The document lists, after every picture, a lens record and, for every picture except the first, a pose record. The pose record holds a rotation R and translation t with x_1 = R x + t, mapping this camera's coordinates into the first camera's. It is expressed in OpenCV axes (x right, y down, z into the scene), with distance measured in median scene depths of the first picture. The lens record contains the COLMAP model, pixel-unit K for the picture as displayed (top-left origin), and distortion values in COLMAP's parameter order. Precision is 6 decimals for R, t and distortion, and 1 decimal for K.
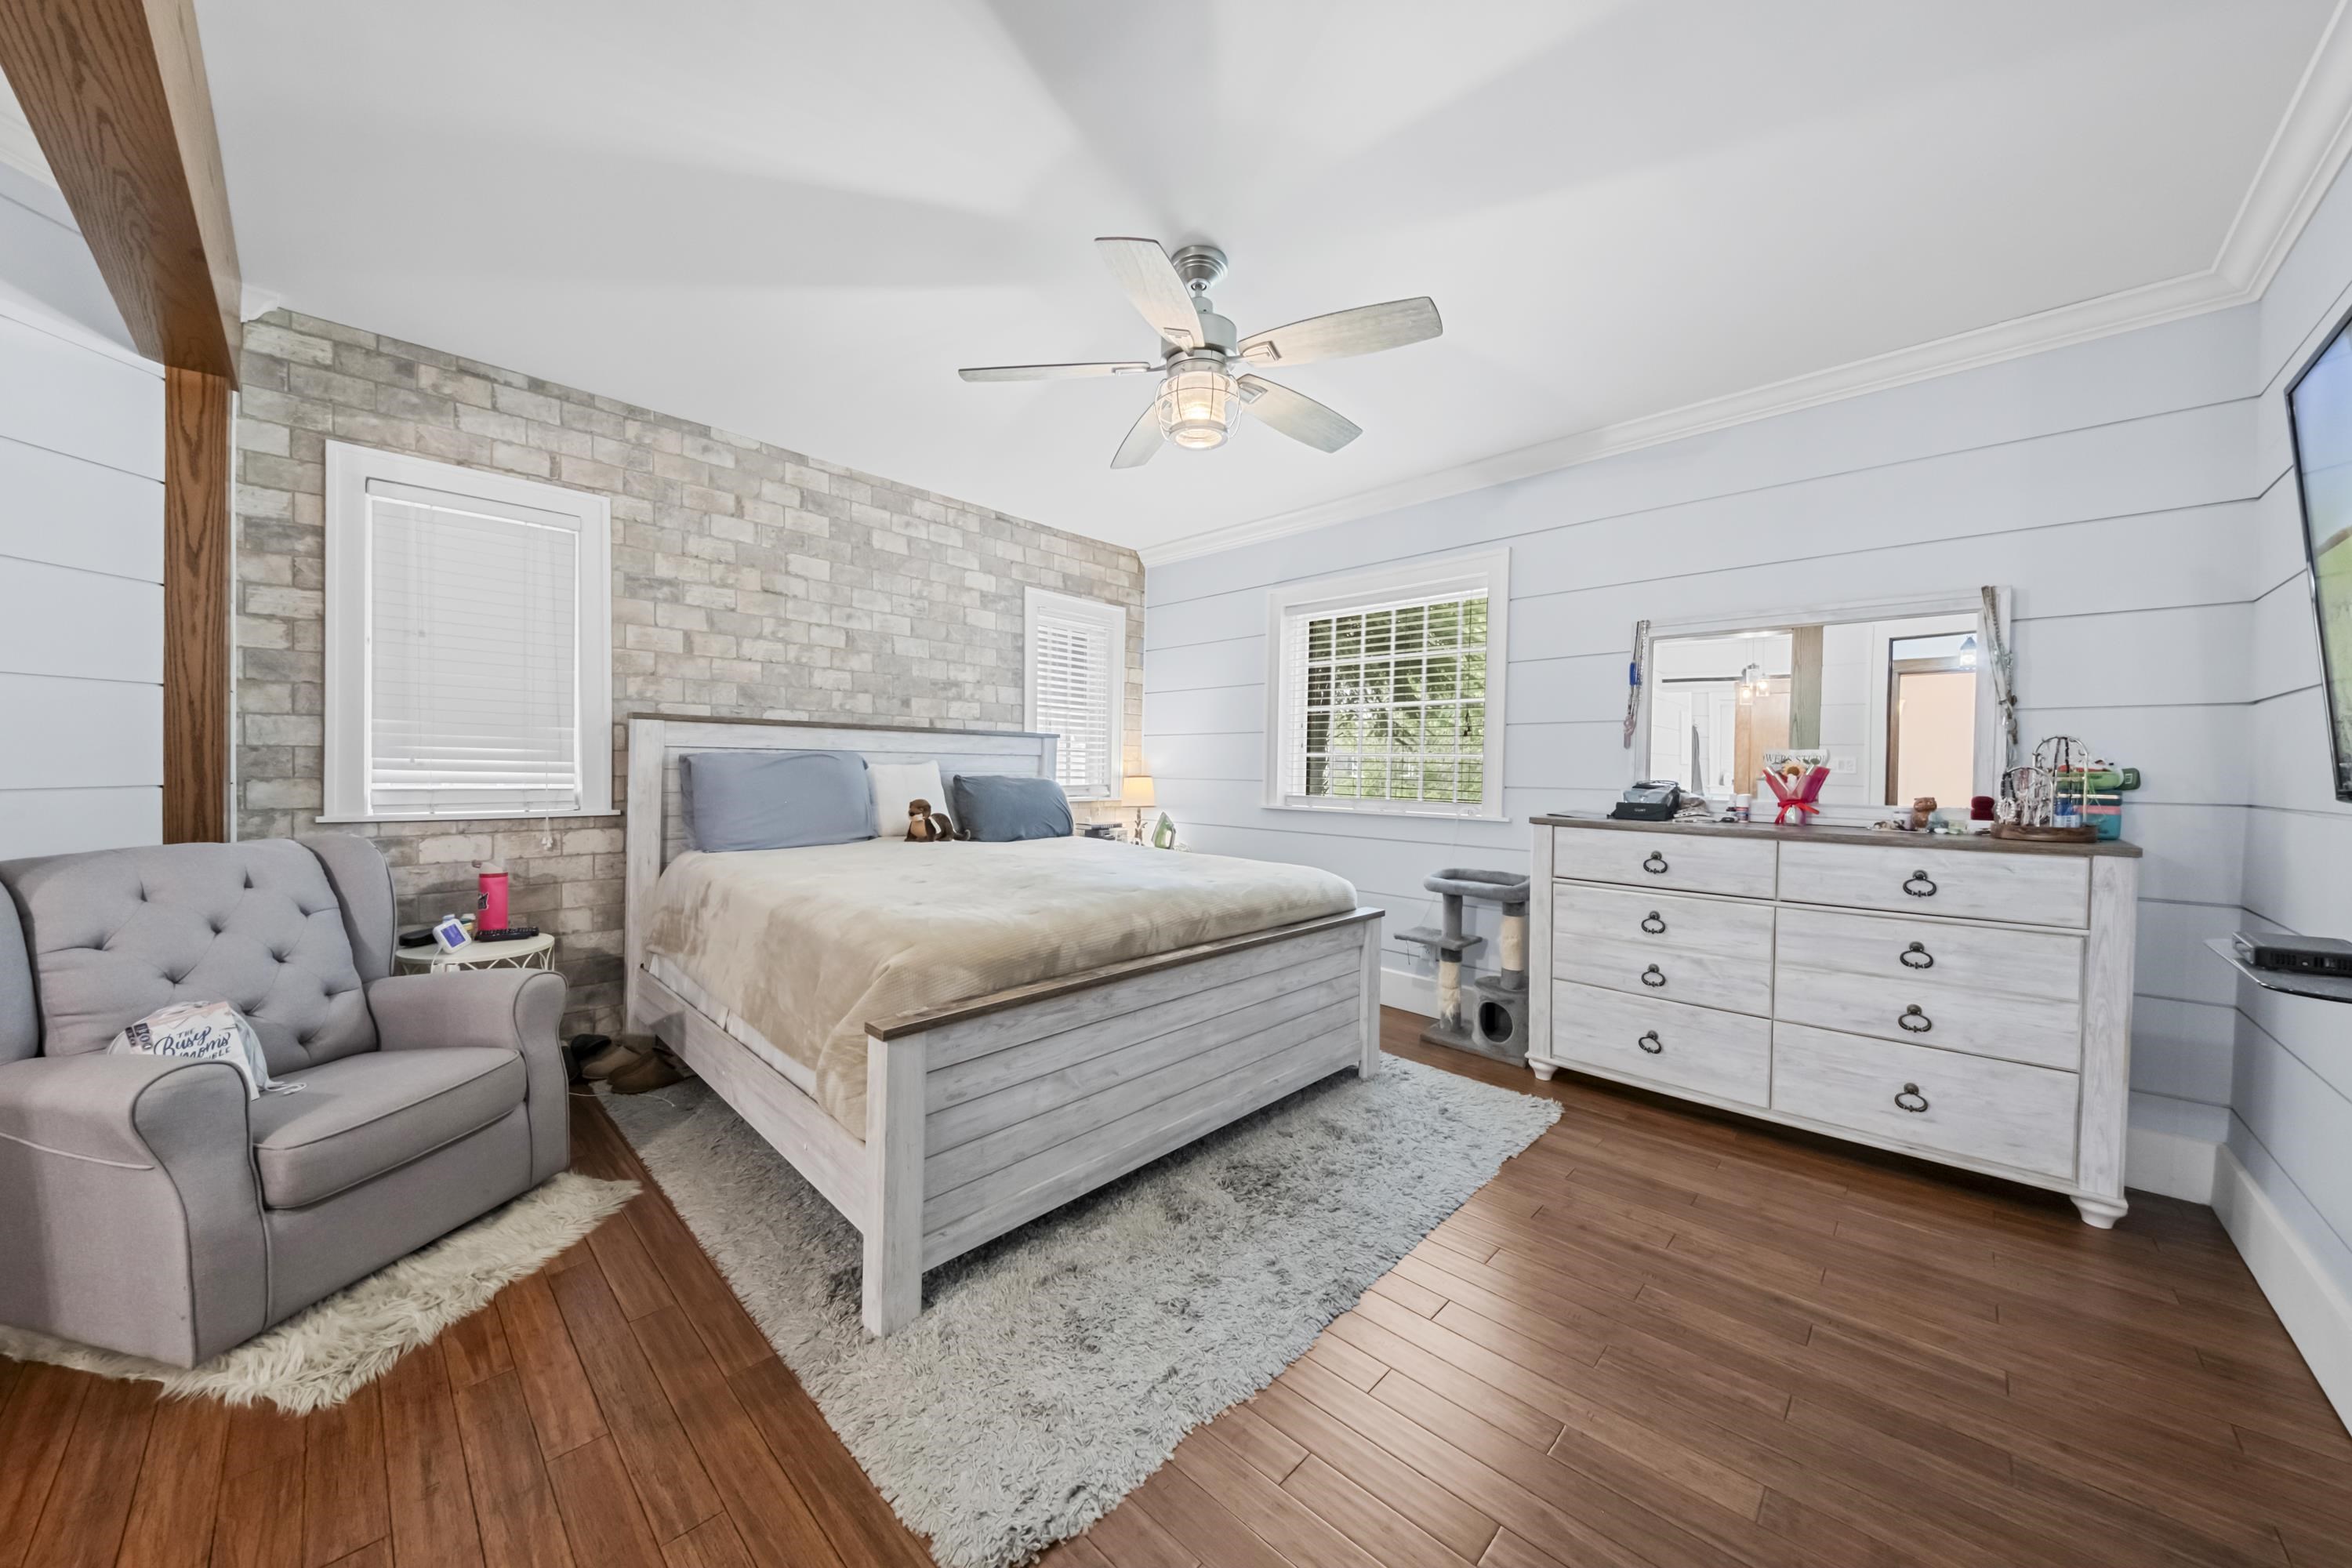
lens RADIAL K [[820.6, 0, 1159.1], [0, 820.6, 792.5], [0, 0, 1]] dist [0.000021, -0.003301]
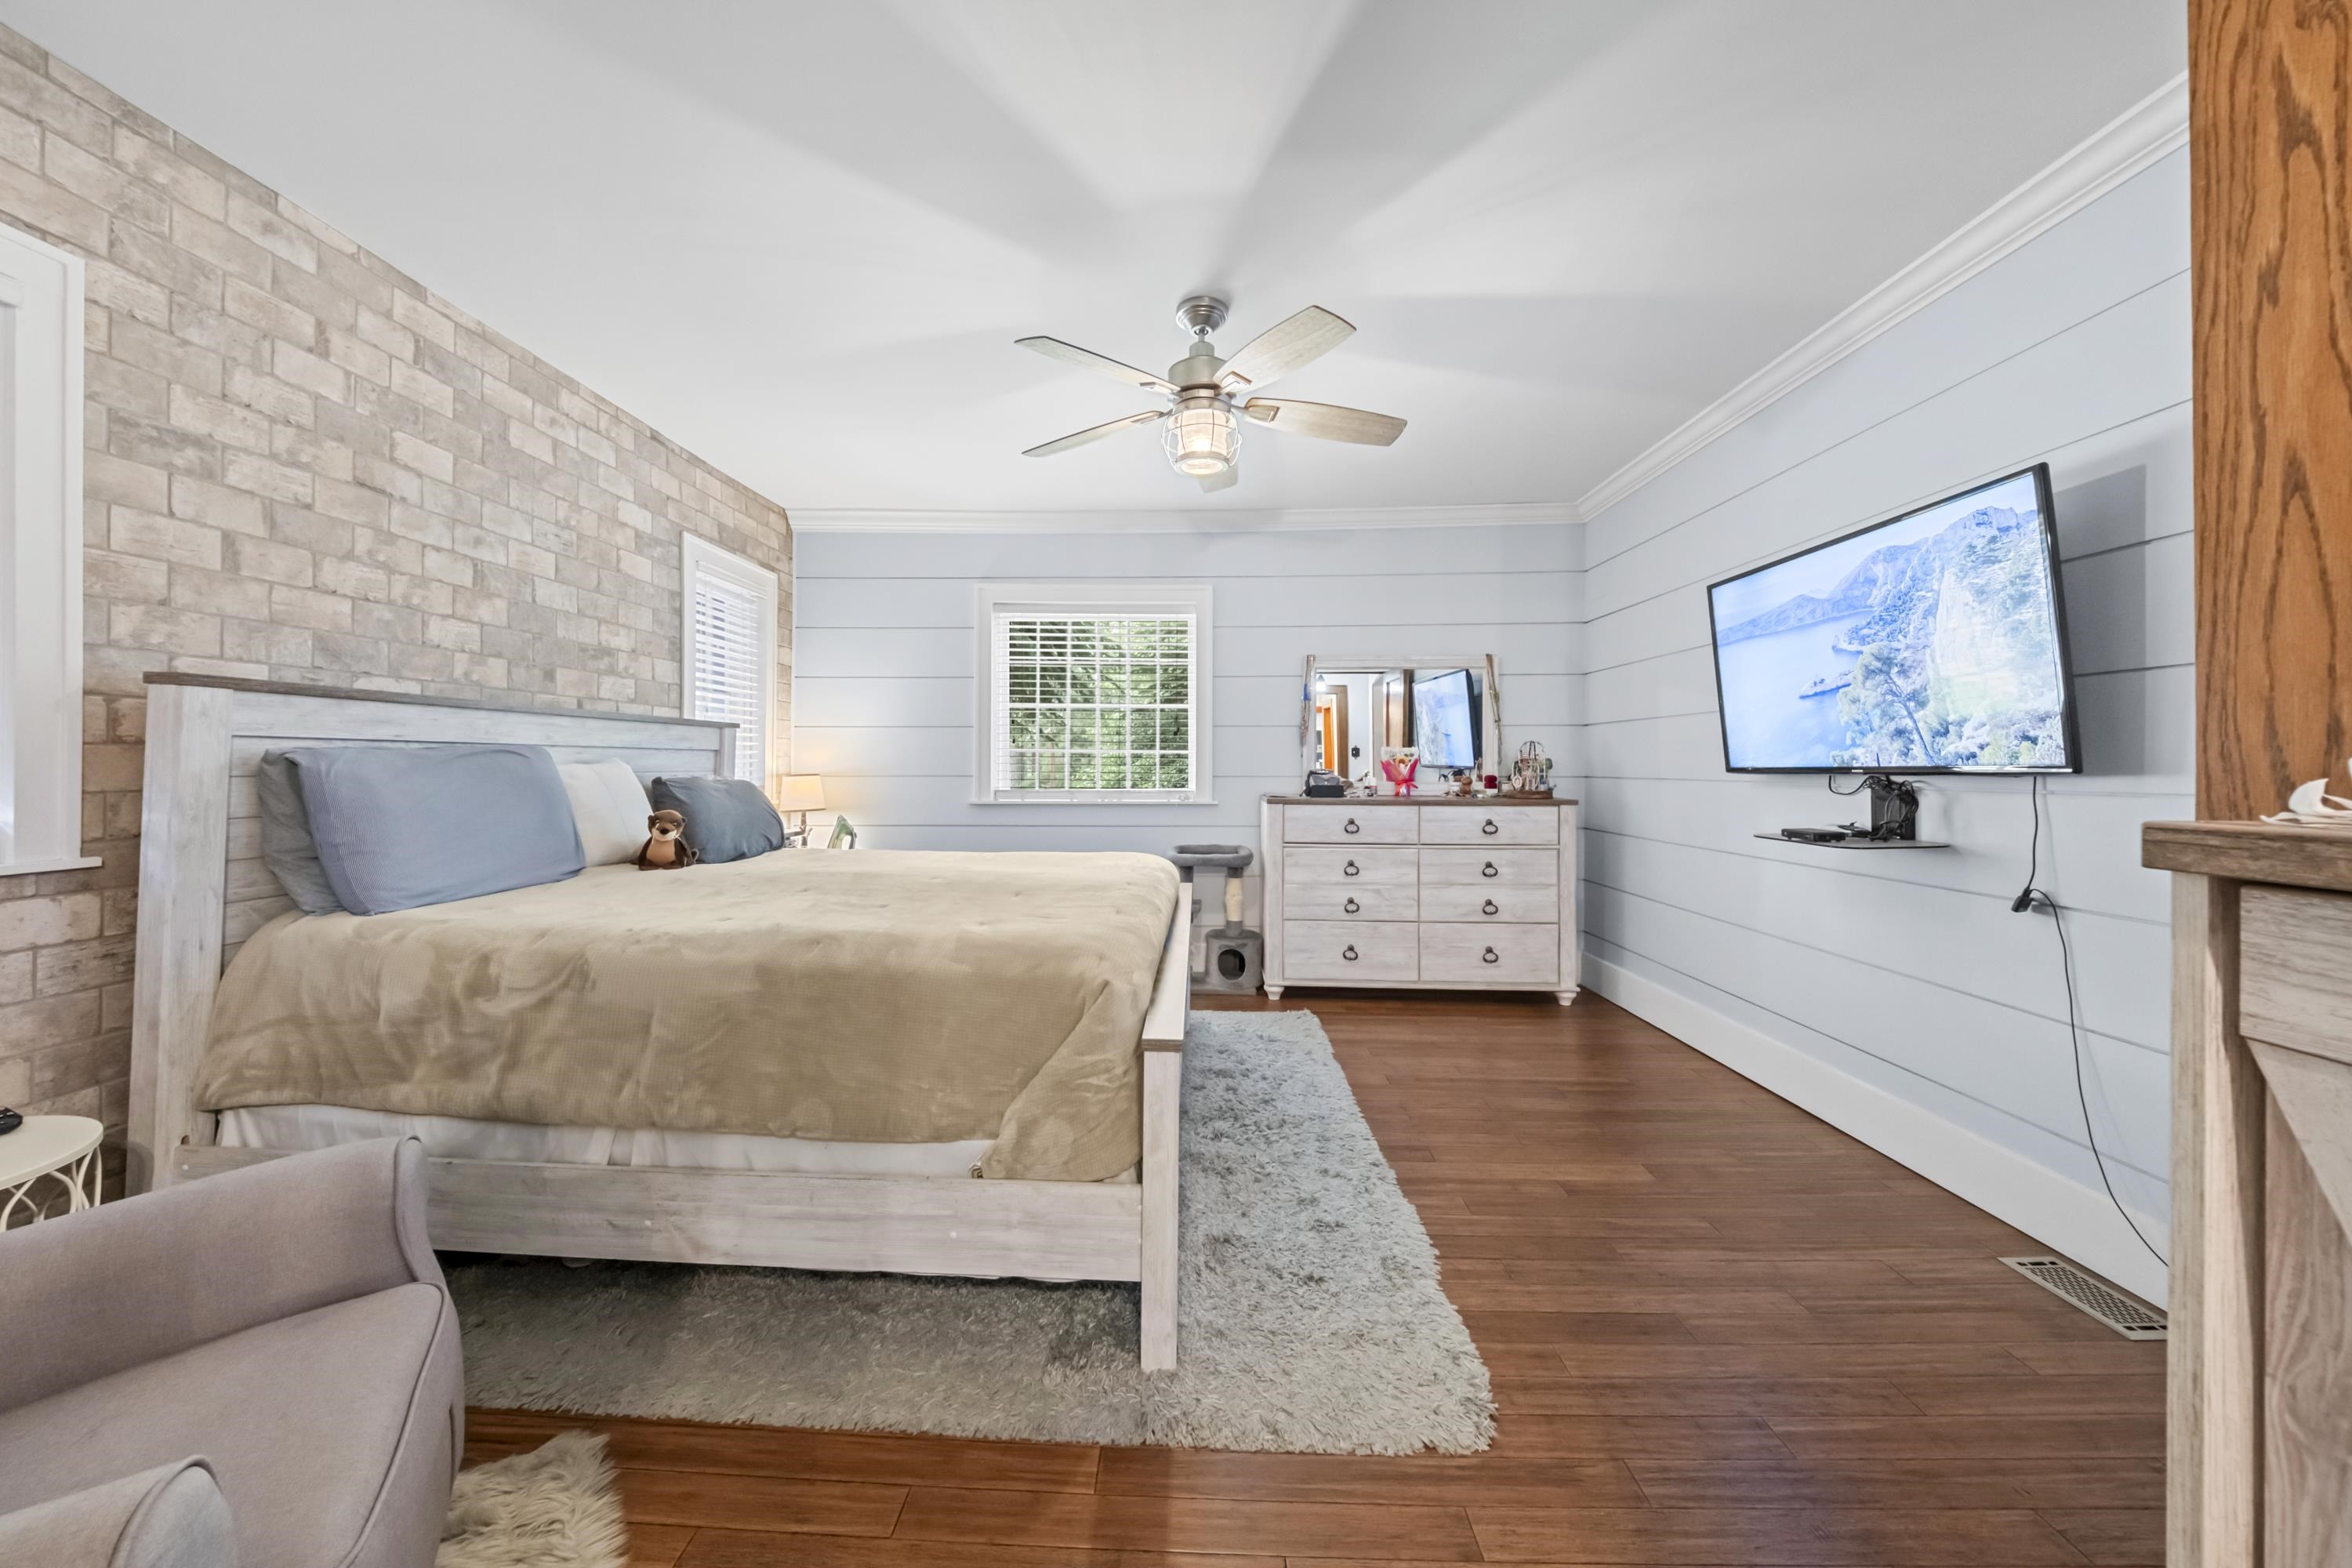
lens RADIAL K [[820.6, 0, 1179.4], [0, 820.6, 768.4], [0, 0, 1]] dist [0.000021, -0.003301]
pose [[0.729574, -0.017777, 0.683670, -0.494228], [0.025060, 0.999686, -0.000748, -0.017111], [-0.683442, 0.017678, 0.729791, 0.145326]]
